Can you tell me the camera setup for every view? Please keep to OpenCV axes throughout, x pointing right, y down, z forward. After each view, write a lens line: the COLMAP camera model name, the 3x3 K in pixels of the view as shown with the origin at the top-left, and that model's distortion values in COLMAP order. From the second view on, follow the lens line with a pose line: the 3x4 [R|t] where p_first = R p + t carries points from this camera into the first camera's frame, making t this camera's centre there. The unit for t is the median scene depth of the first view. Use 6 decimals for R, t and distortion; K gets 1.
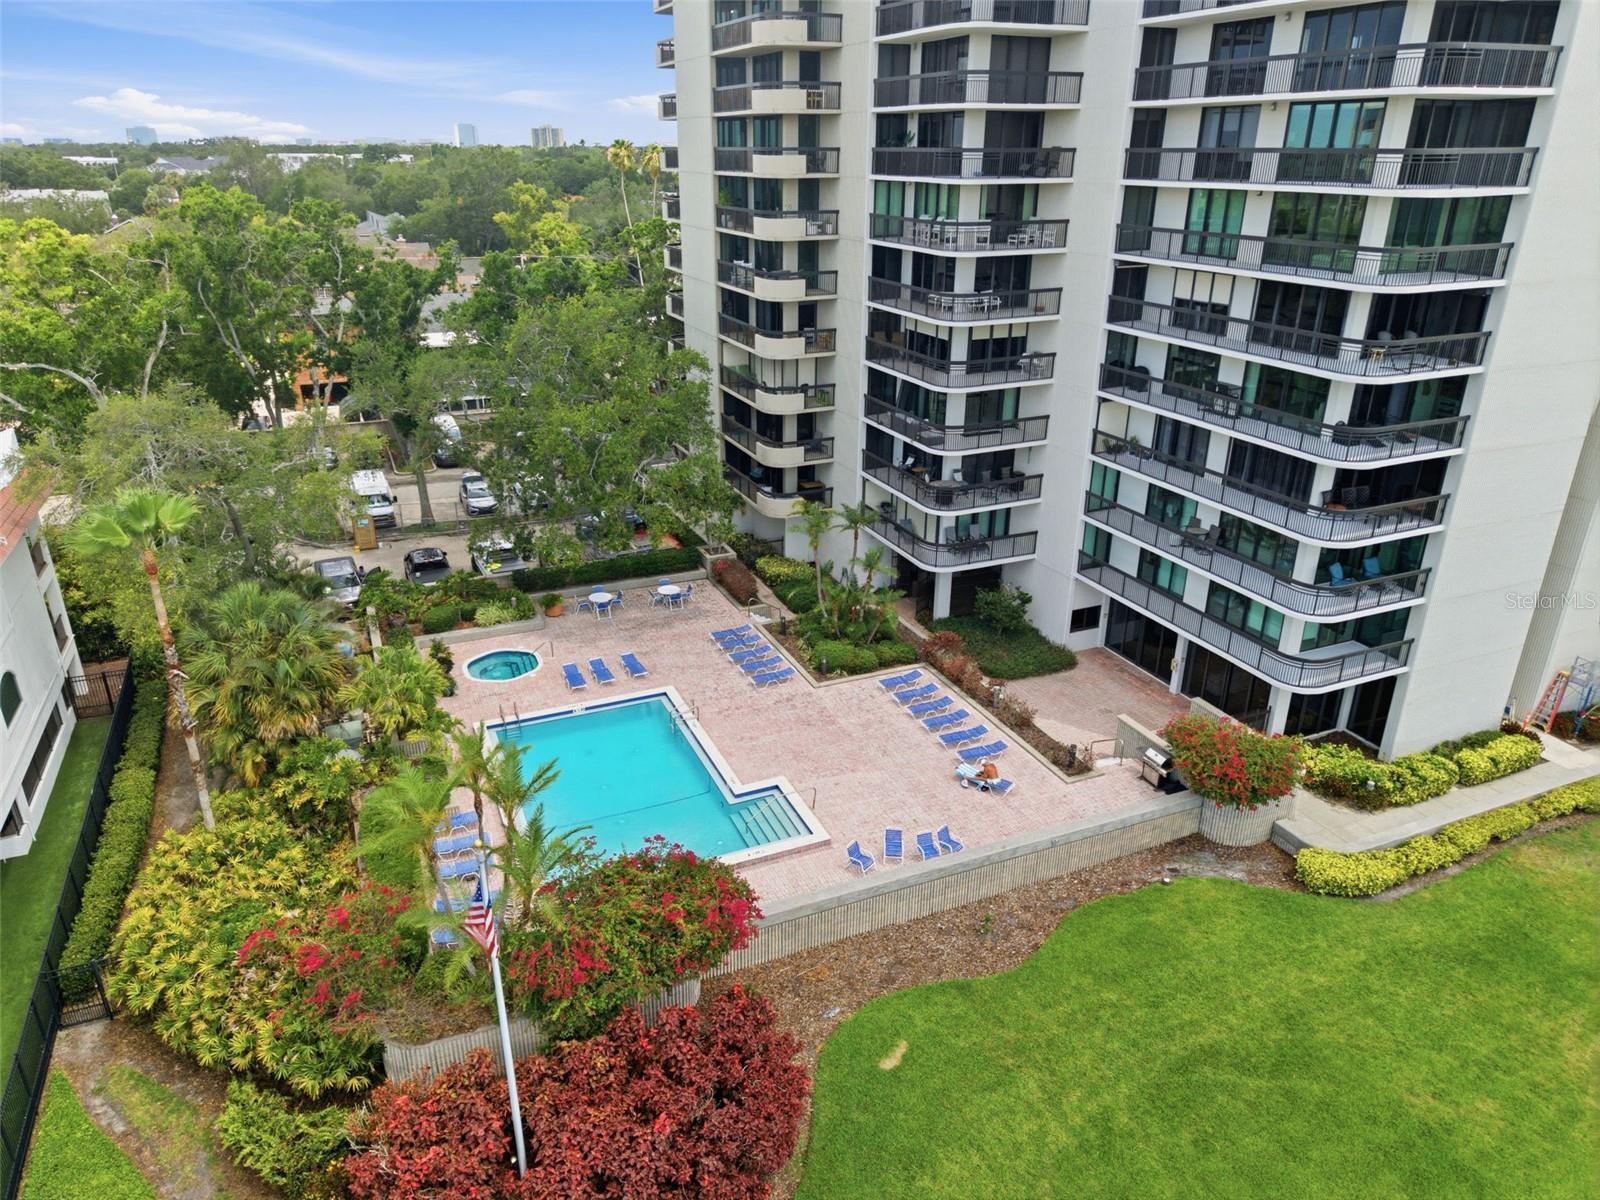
lens RADIAL K [[1068.9, 0, 795.1], [0, 1068.9, 601.9], [0, 0, 1]] dist [0.032753, -0.027995]
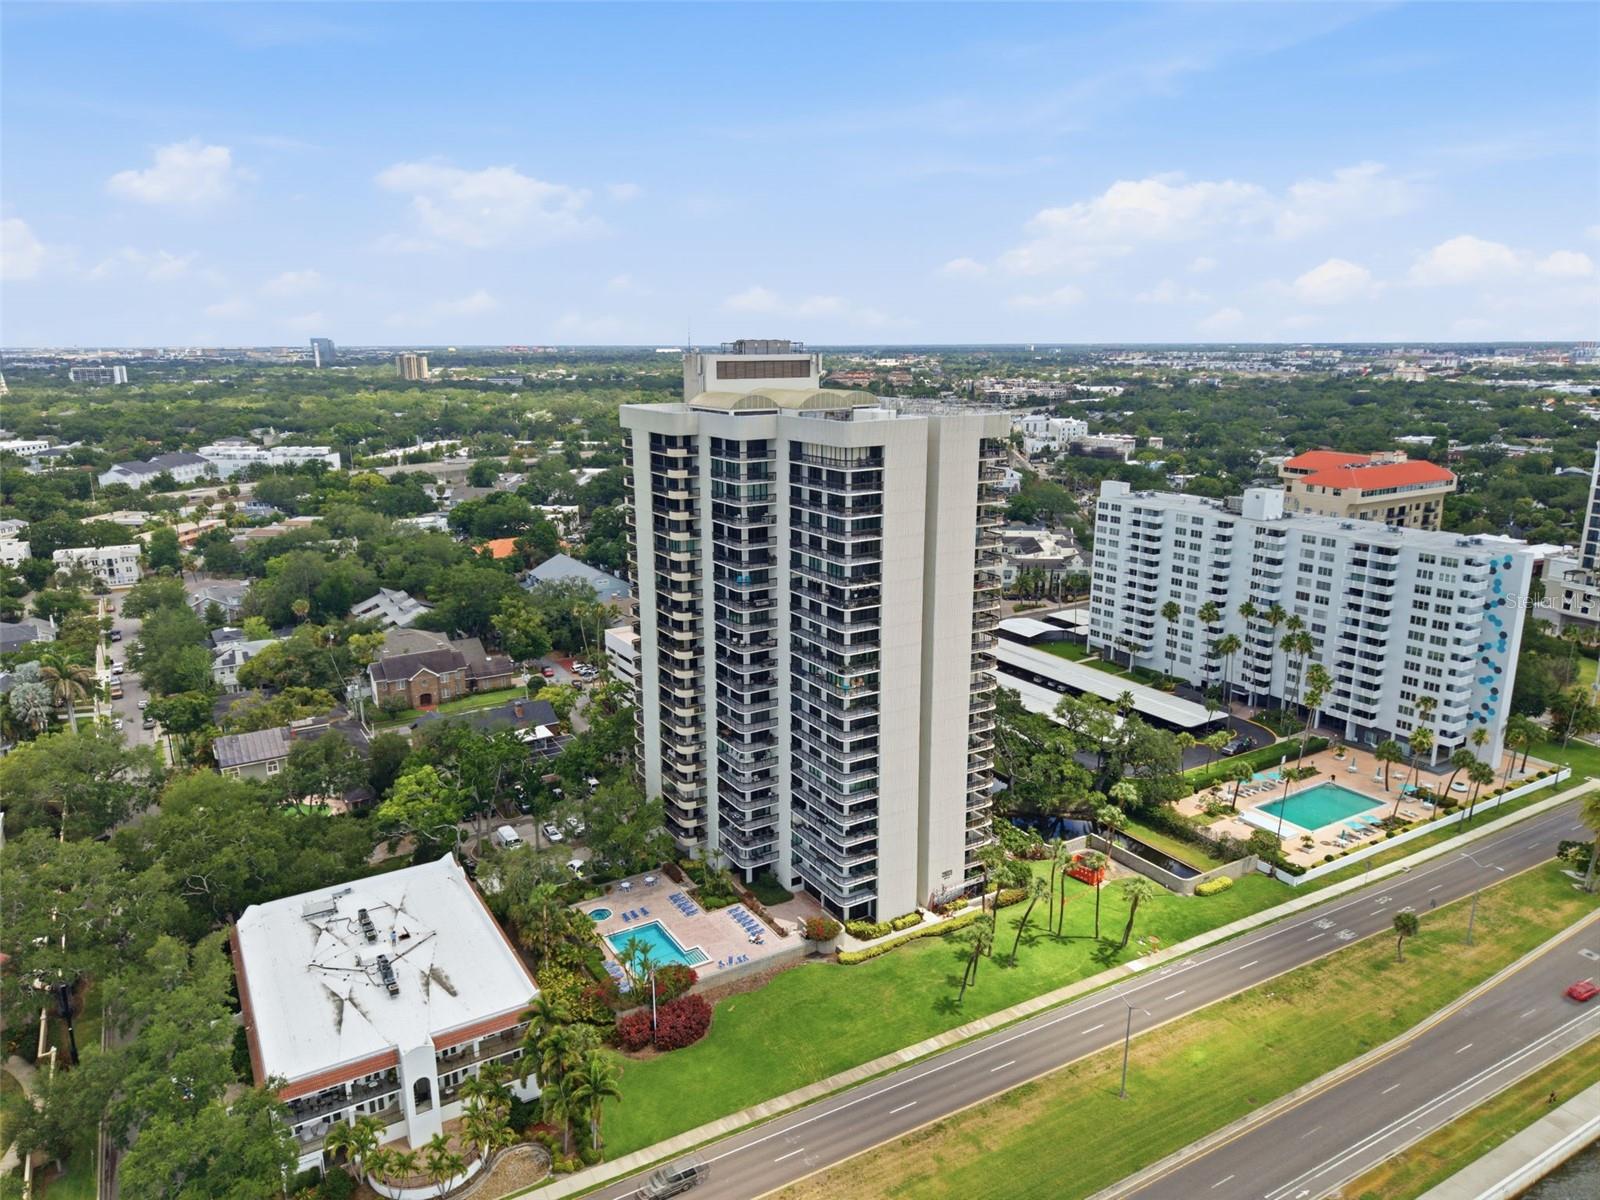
lens RADIAL K [[1068.9, 0, 795.1], [0, 1068.9, 601.9], [0, 0, 1]] dist [0.032753, -0.027995]
pose [[0.990818, -0.042389, 0.128383, -0.083656], [0.062313, 0.985885, -0.155397, -0.305915], [-0.119984, 0.161970, 0.979474, -2.155874]]
